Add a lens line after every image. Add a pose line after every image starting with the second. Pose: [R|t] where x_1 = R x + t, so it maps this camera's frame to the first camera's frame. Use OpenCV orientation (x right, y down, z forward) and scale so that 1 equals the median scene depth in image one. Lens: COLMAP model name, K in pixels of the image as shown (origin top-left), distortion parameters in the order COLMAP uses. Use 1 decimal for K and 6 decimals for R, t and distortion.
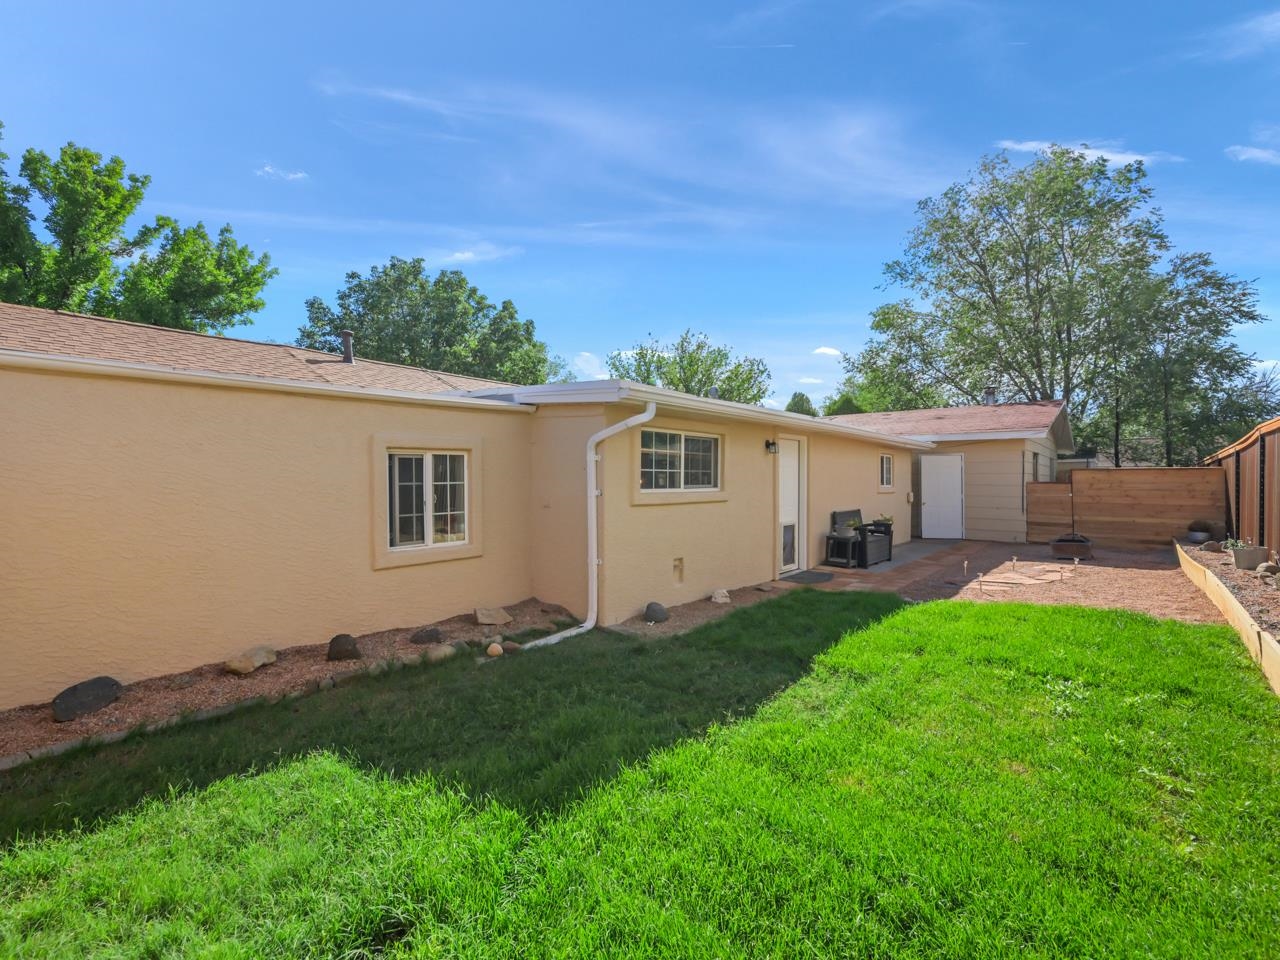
lens RADIAL K [[568.8, 0, 644.2], [0, 568.8, 480.1], [0, 0, 1]] dist [-0.001320, -0.000179]
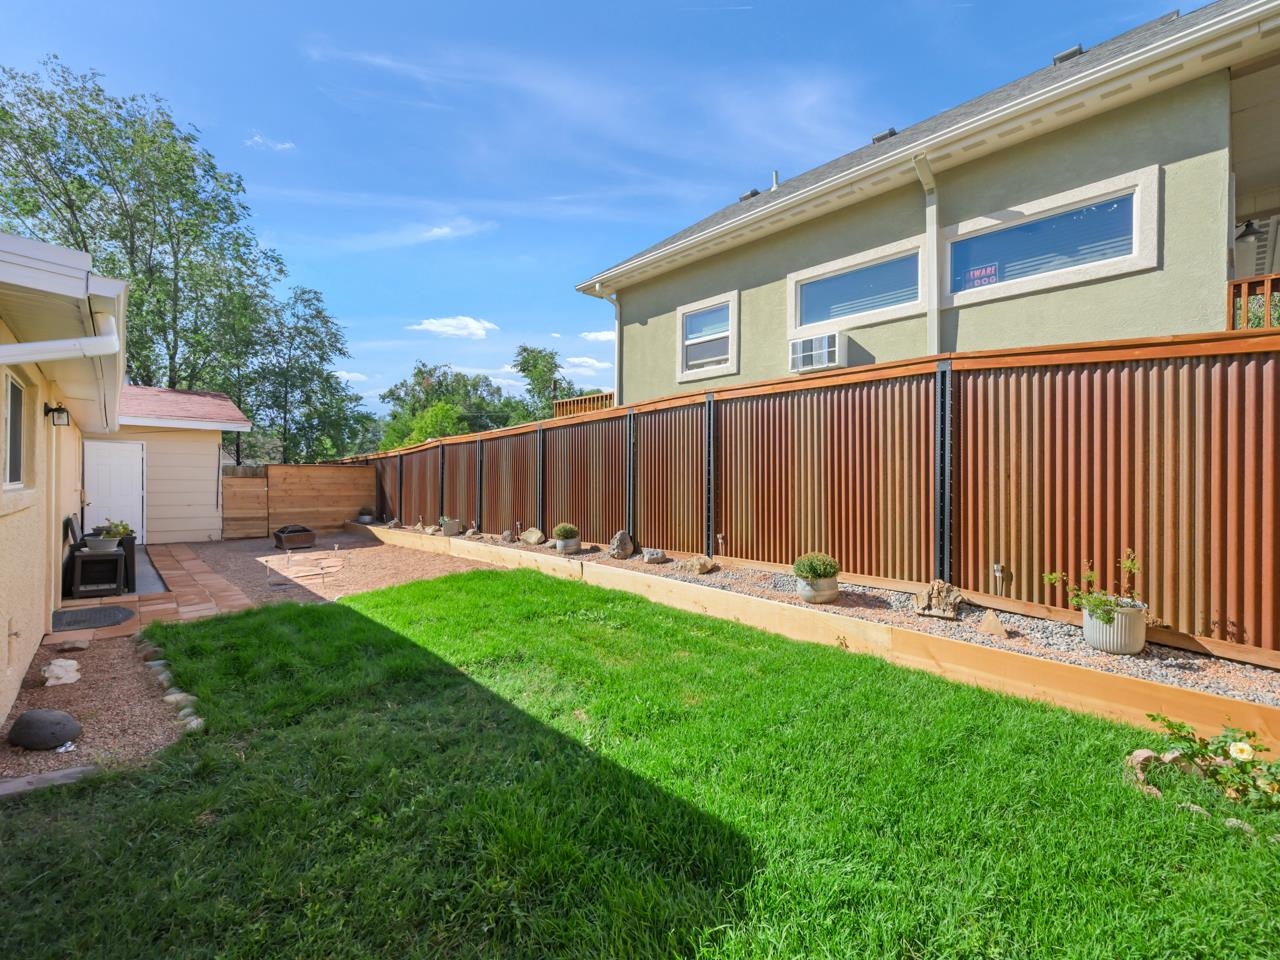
lens RADIAL K [[568.8, 0, 644.2], [0, 568.8, 480.1], [0, 0, 1]] dist [-0.001320, -0.000179]
pose [[0.107805, 0.000738, 0.994172, -0.210652], [-0.008357, 0.999965, 0.000164, 0.004003], [-0.994137, -0.008326, 0.107808, 0.208601]]
